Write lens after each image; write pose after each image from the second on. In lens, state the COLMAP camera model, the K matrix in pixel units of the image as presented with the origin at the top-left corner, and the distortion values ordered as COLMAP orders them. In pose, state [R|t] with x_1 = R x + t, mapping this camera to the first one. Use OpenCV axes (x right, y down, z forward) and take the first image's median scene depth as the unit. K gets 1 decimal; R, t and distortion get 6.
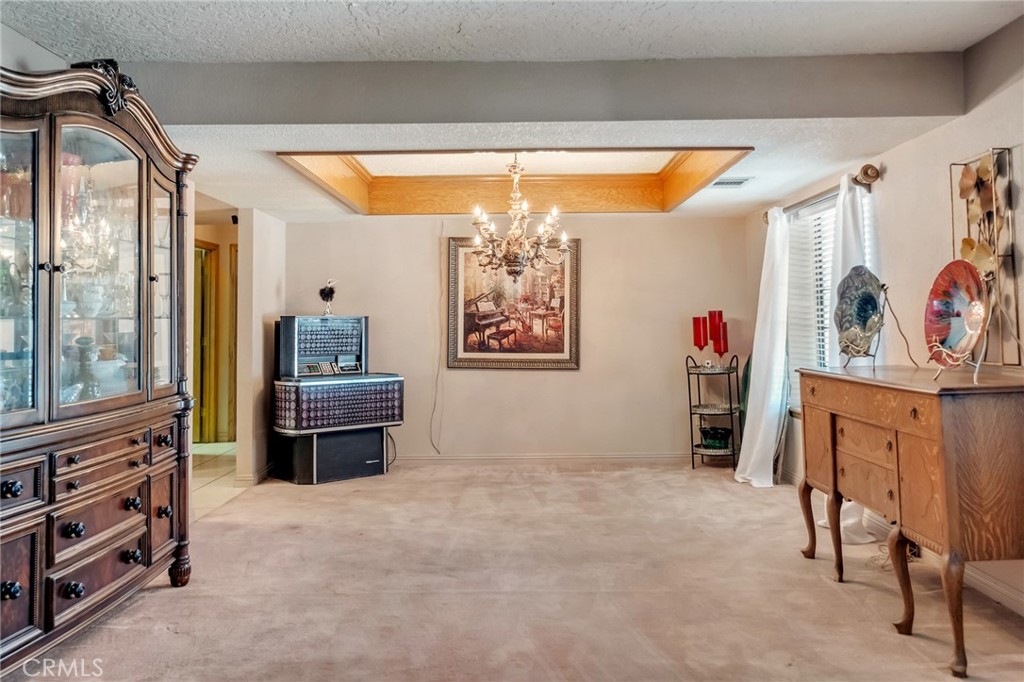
lens RADIAL K [[609.4, 0, 536.9], [0, 609.4, 328.3], [0, 0, 1]] dist [-0.000235, -0.000107]
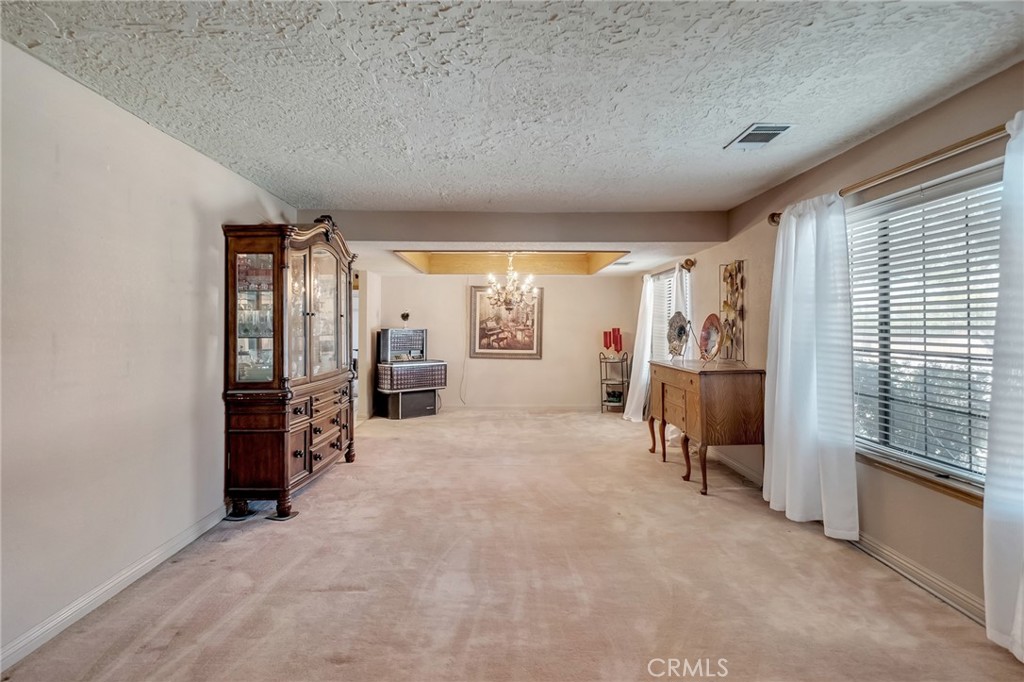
lens RADIAL K [[609.4, 0, 536.9], [0, 609.4, 328.3], [0, 0, 1]] dist [-0.000235, -0.000107]
pose [[0.997297, 0.013871, 0.072154, -0.087113], [-0.016278, 0.999327, 0.032878, -0.094637], [-0.071650, -0.033963, 0.996851, -0.916209]]
